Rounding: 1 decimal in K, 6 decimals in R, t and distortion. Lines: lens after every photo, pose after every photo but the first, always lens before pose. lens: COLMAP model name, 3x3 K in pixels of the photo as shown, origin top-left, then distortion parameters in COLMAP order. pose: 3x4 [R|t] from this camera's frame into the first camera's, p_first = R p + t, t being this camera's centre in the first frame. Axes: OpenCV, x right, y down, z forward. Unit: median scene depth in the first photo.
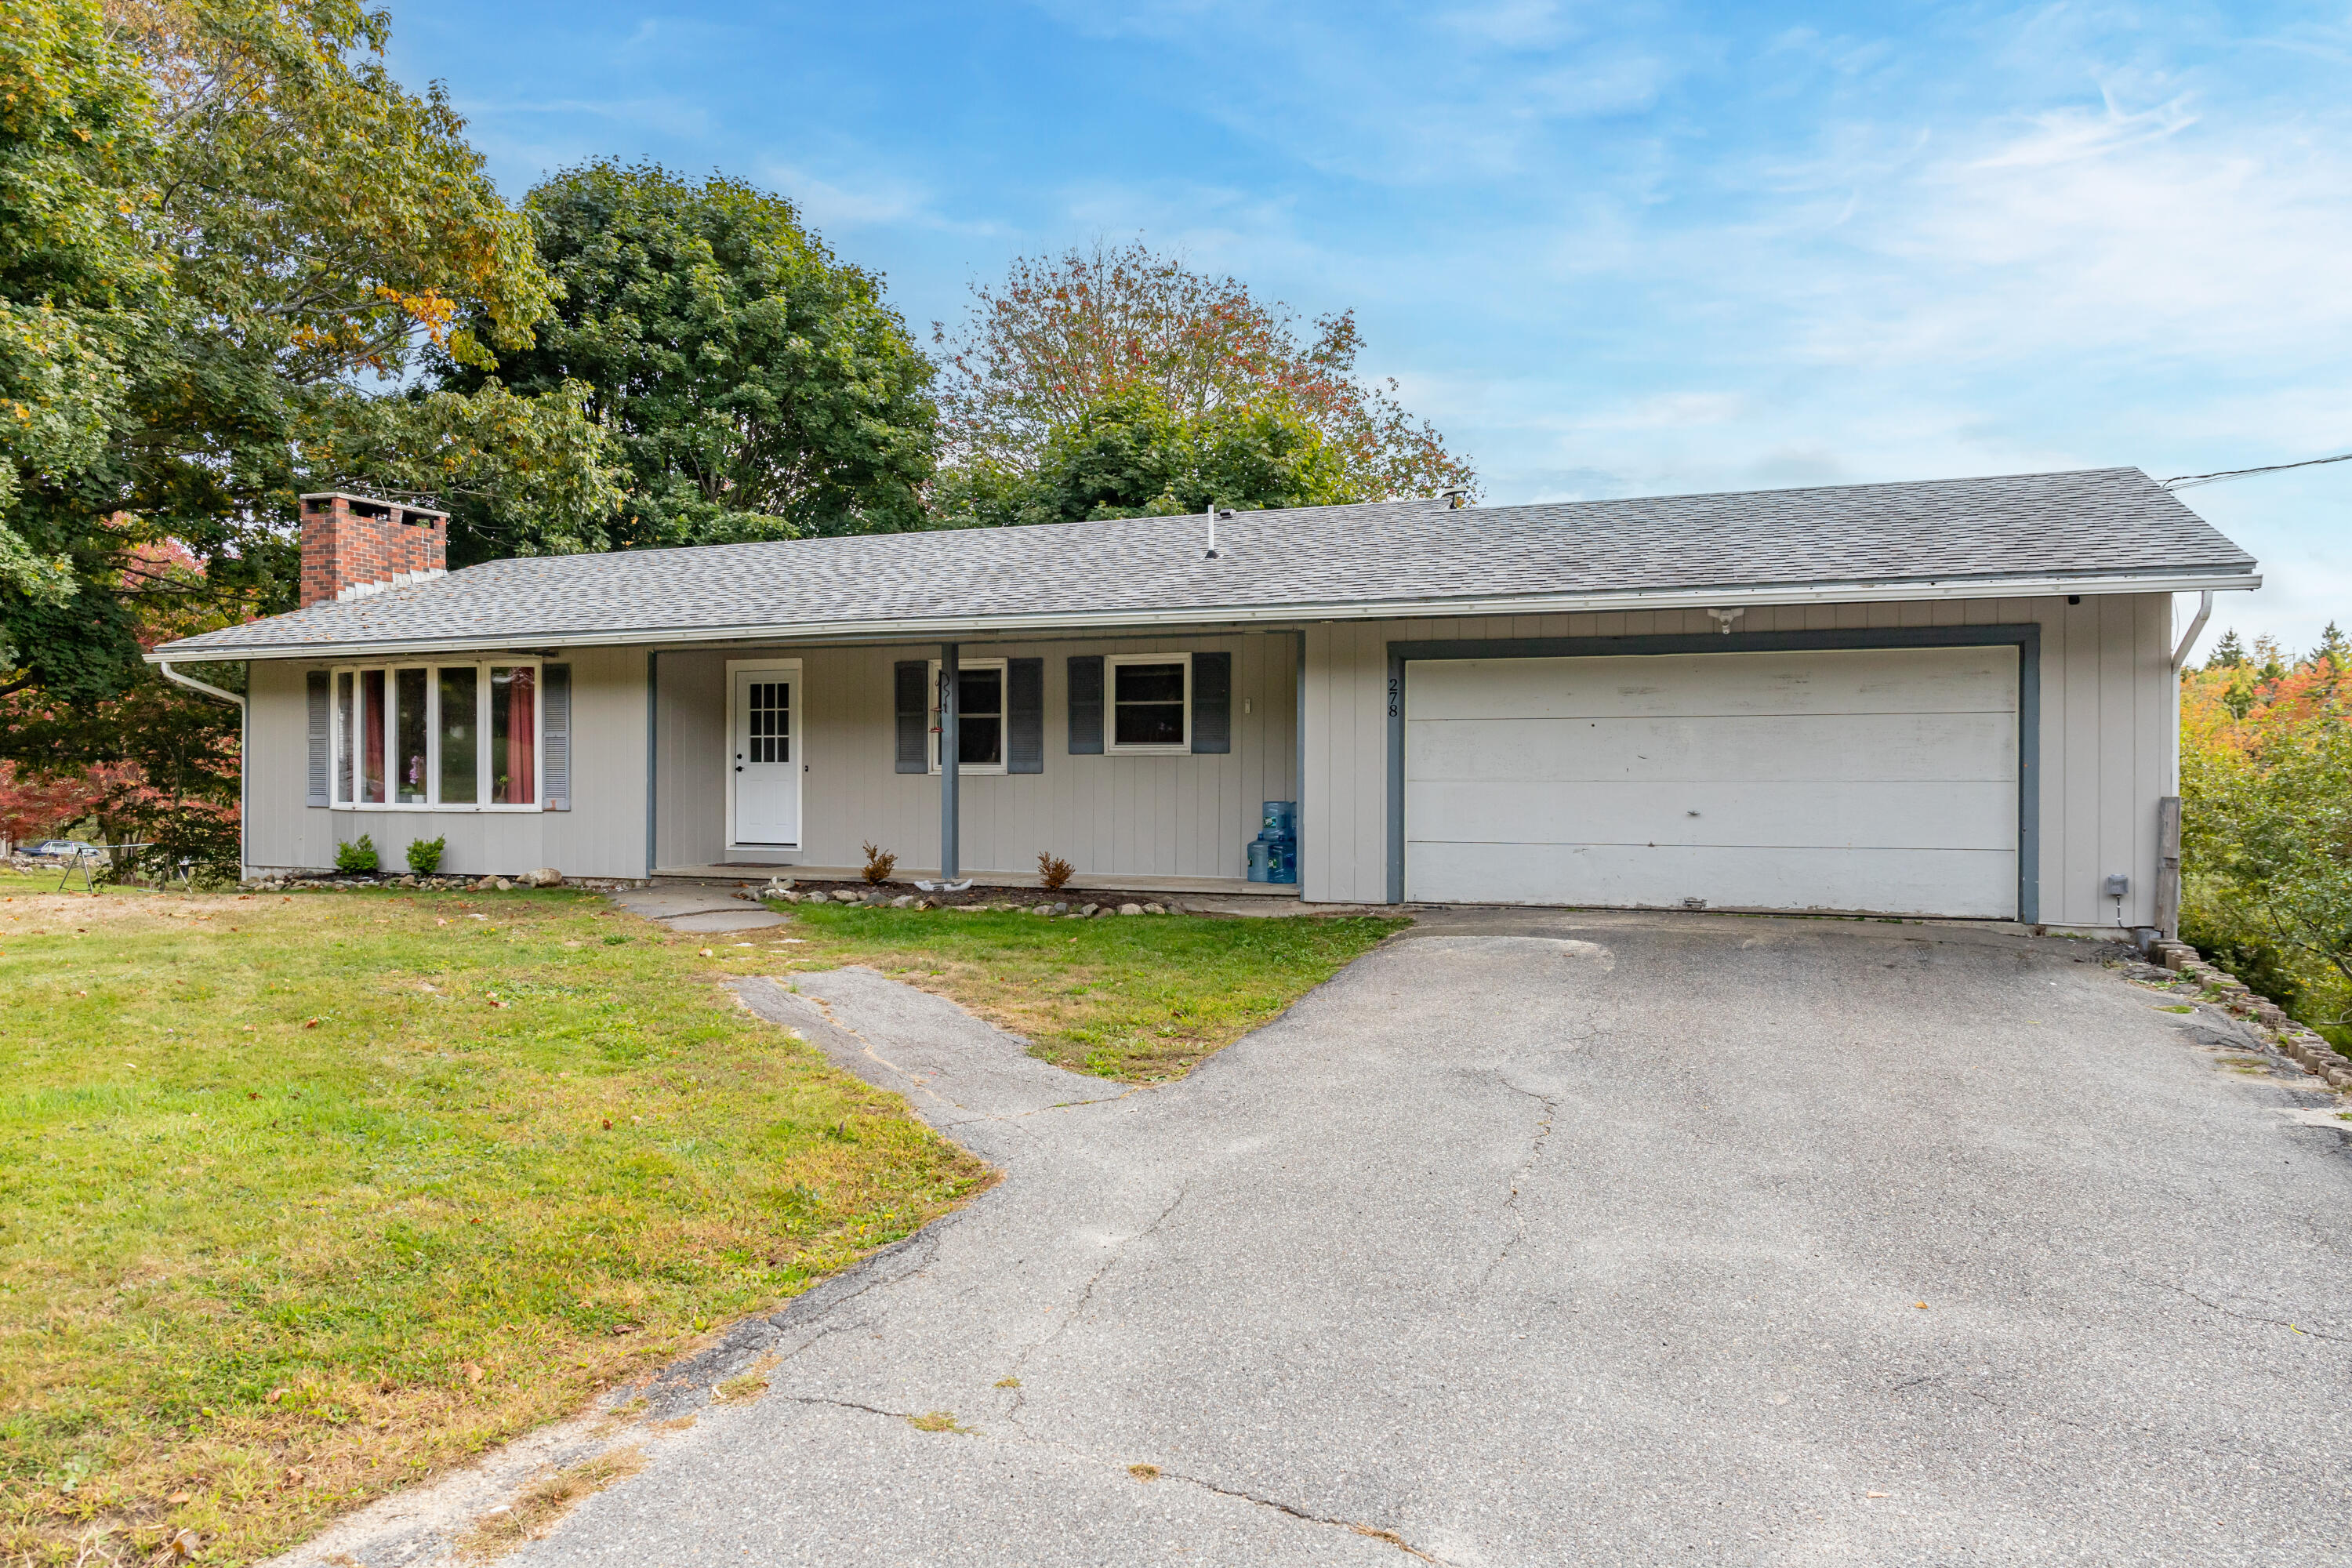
lens RADIAL K [[1588.6, 0, 1169.4], [0, 1588.6, 781.9], [0, 0, 1]] dist [-0.015957, -0.016292]
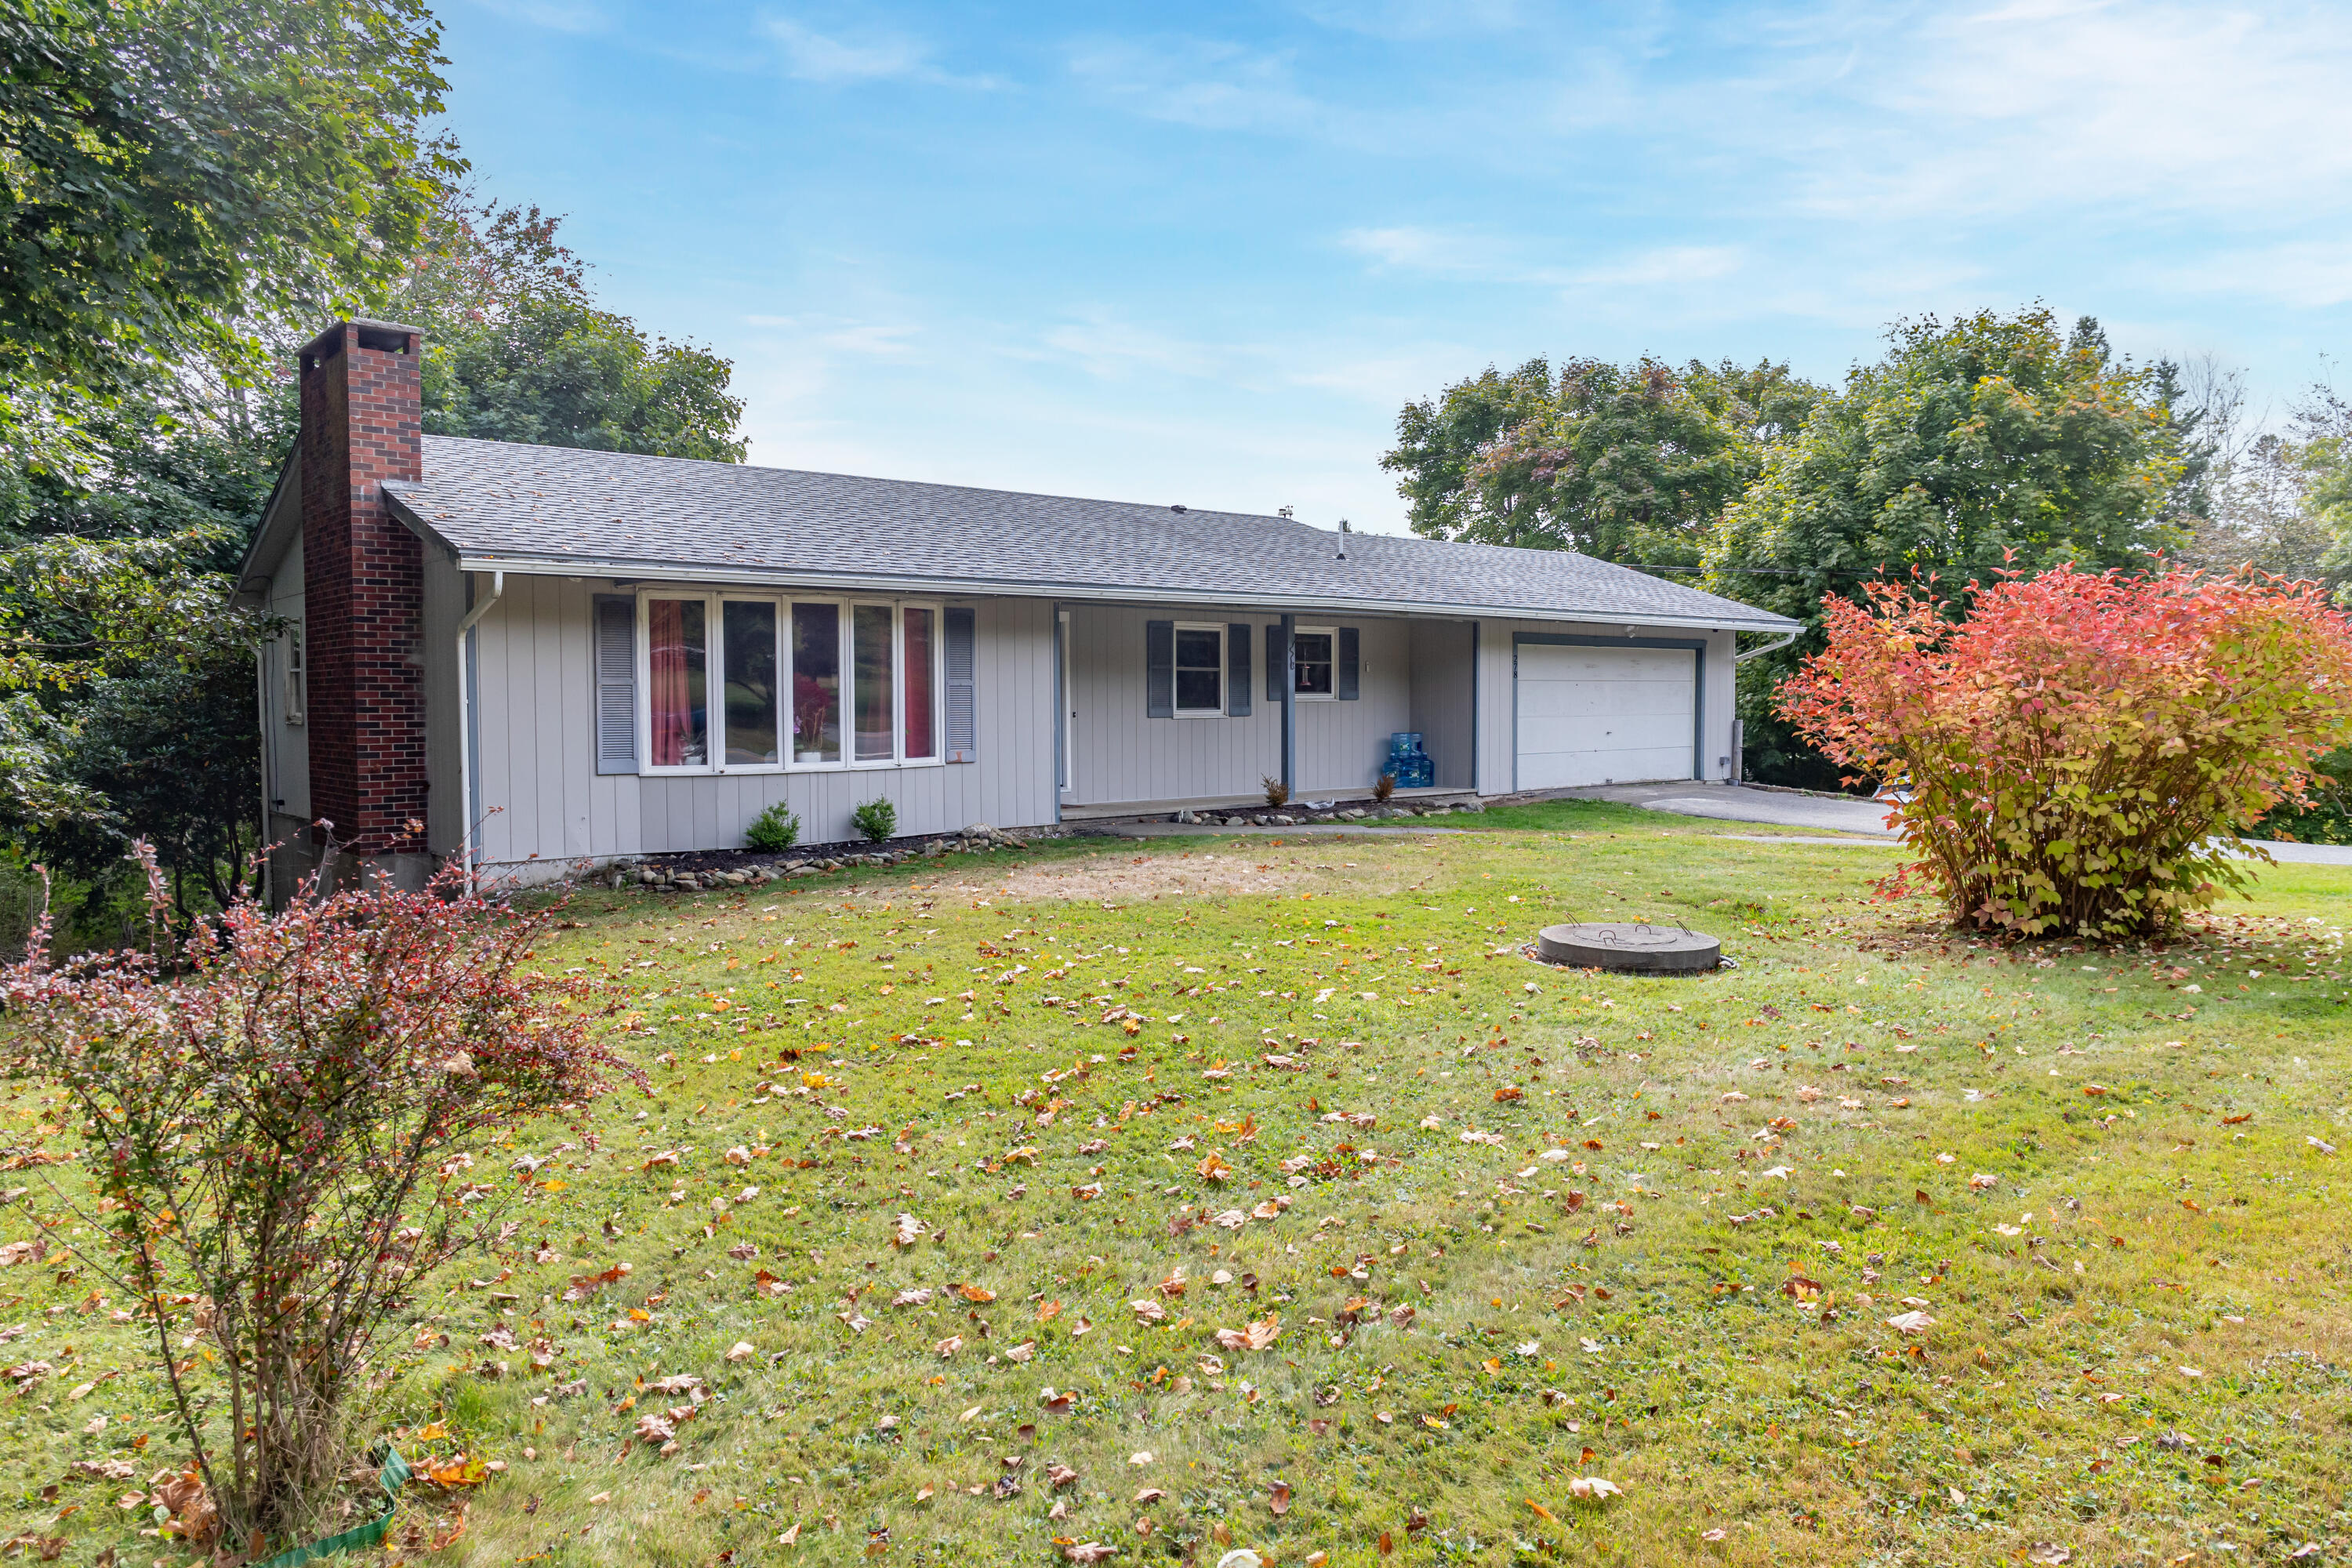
lens RADIAL K [[1603.6, 0, 1170.1], [0, 1603.6, 792.1], [0, 0, 1]] dist [-0.013618, -0.017942]
pose [[0.468060, -0.054207, 0.882033, -1.107733], [0.015355, 0.998465, 0.053214, -0.012776], [-0.883563, -0.011364, 0.468174, 0.408766]]
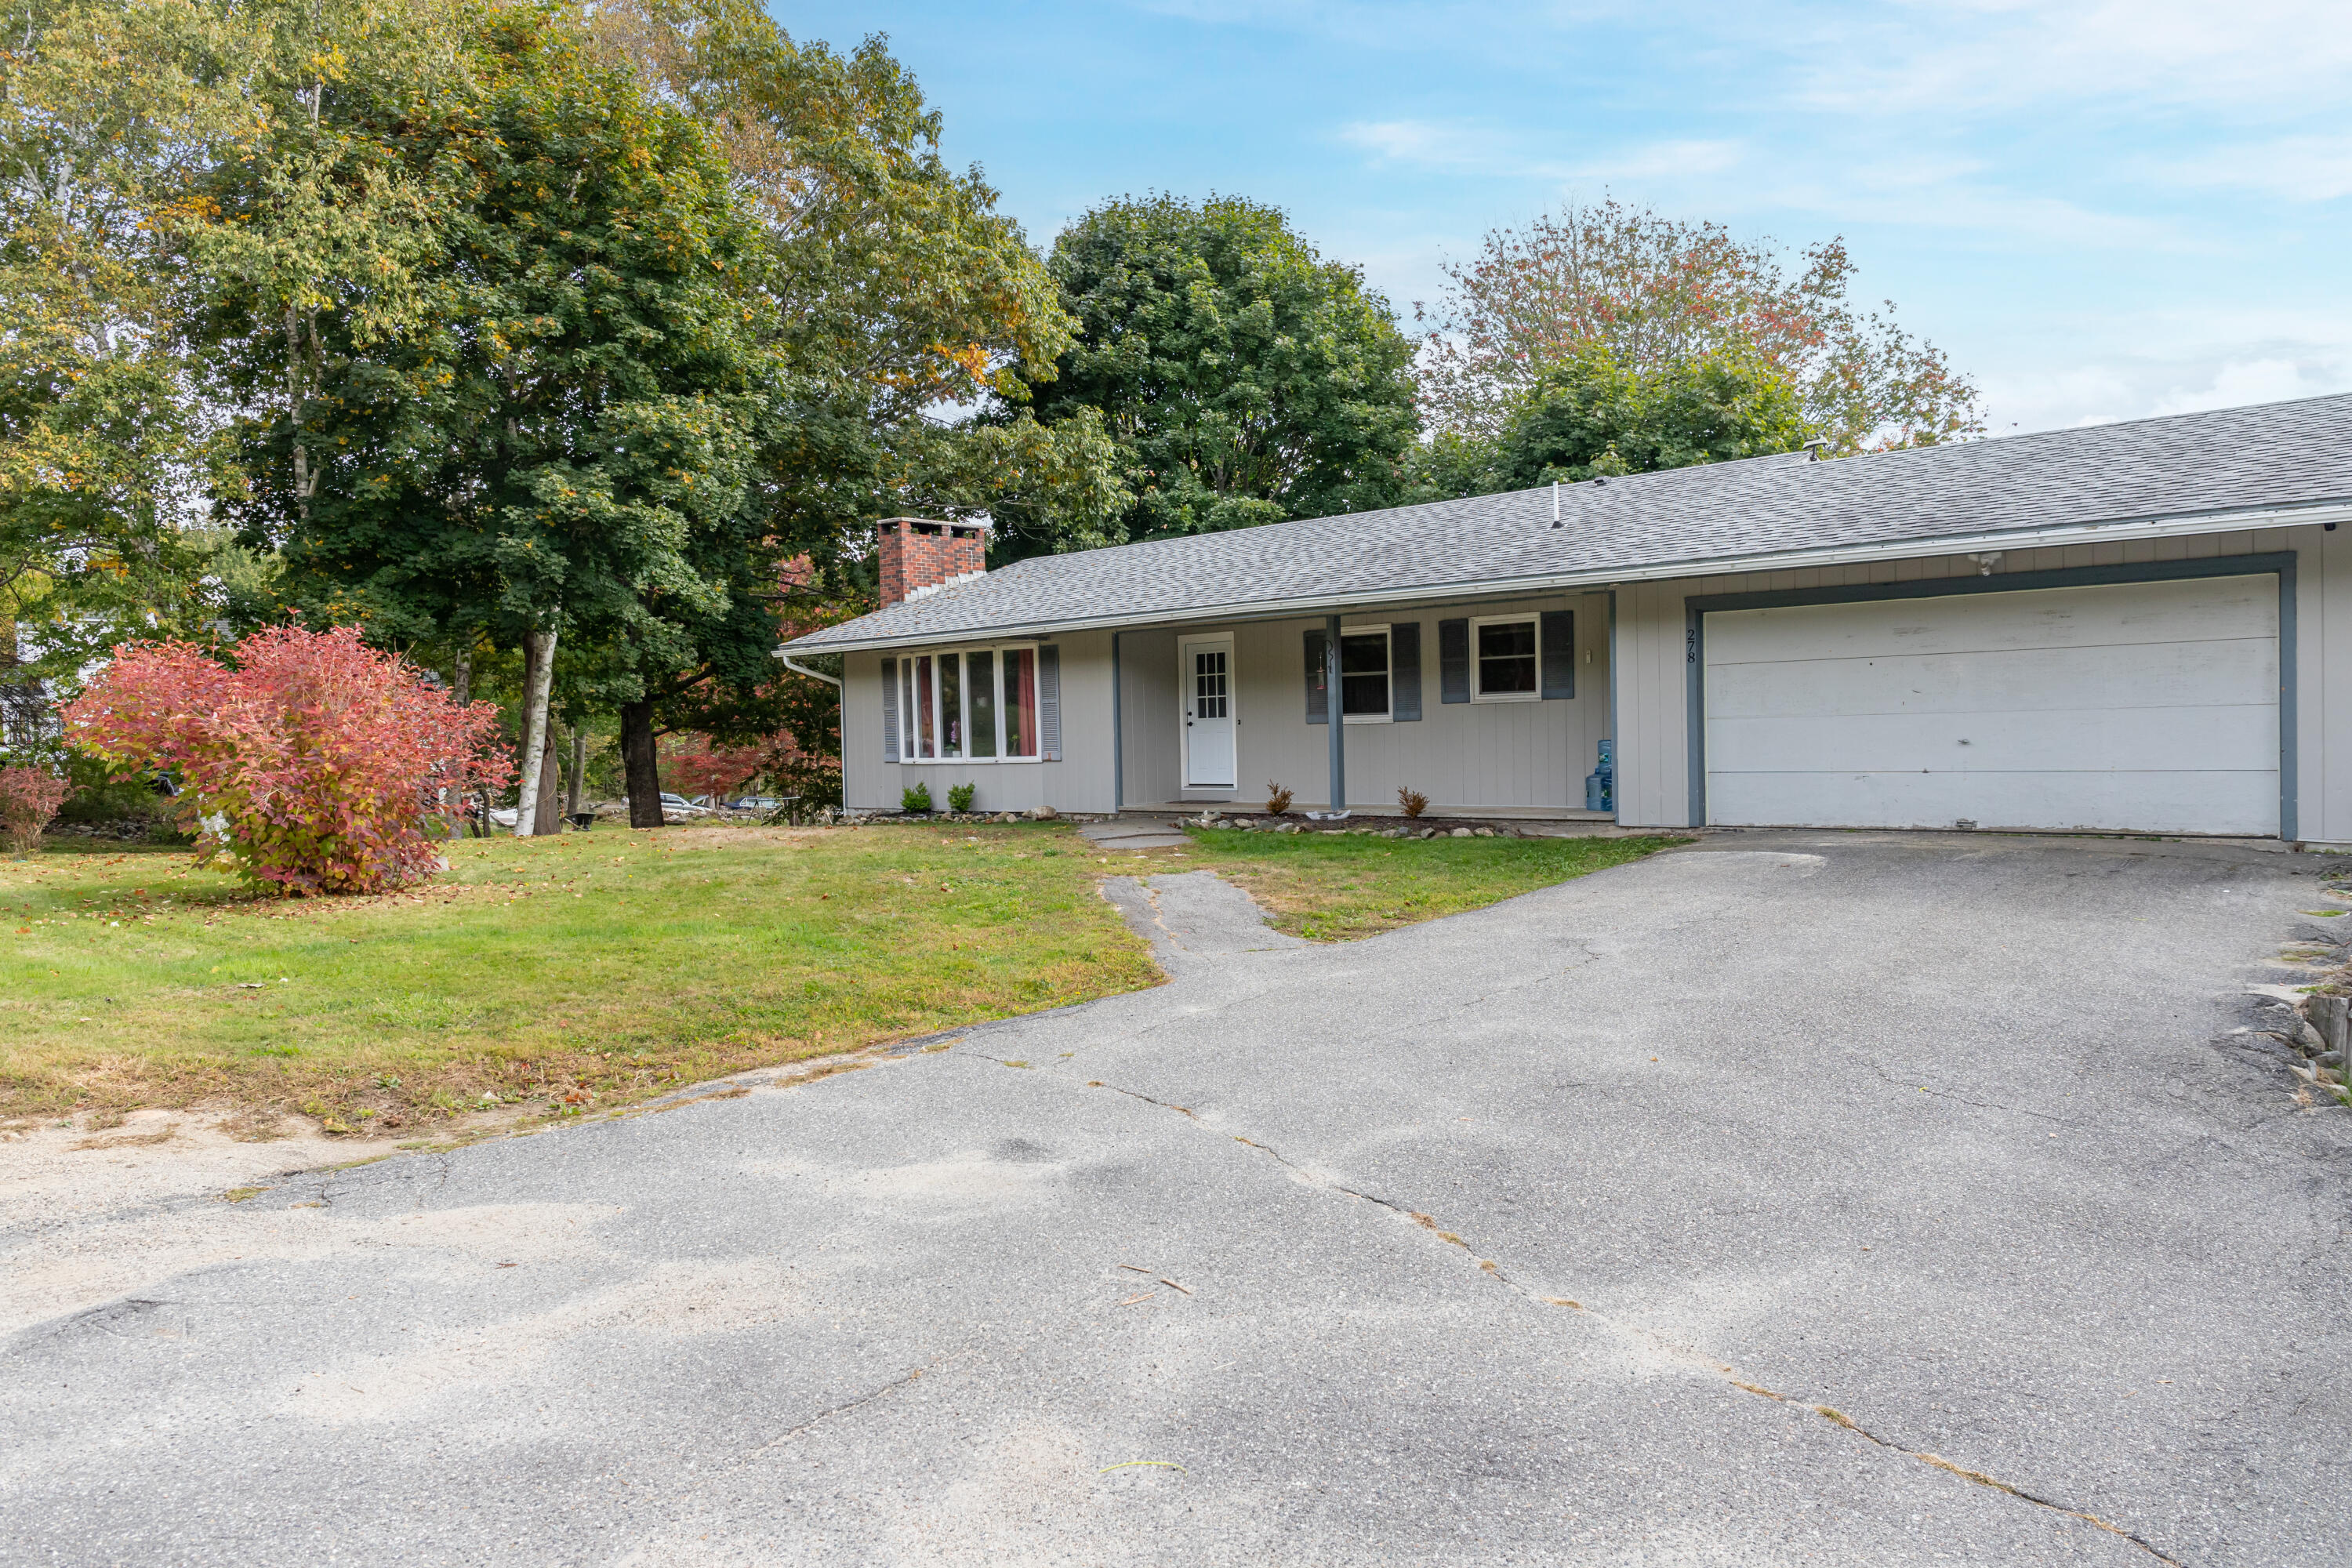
lens RADIAL K [[1588.9, 0, 1160.1], [0, 1588.9, 796.1], [0, 0, 1]] dist [-0.028682, -0.006679]
pose [[0.931551, -0.011848, -0.363418, 0.148420], [0.027054, 0.998957, 0.036779, 0.001656], [0.362603, -0.044093, 0.930900, -0.149049]]
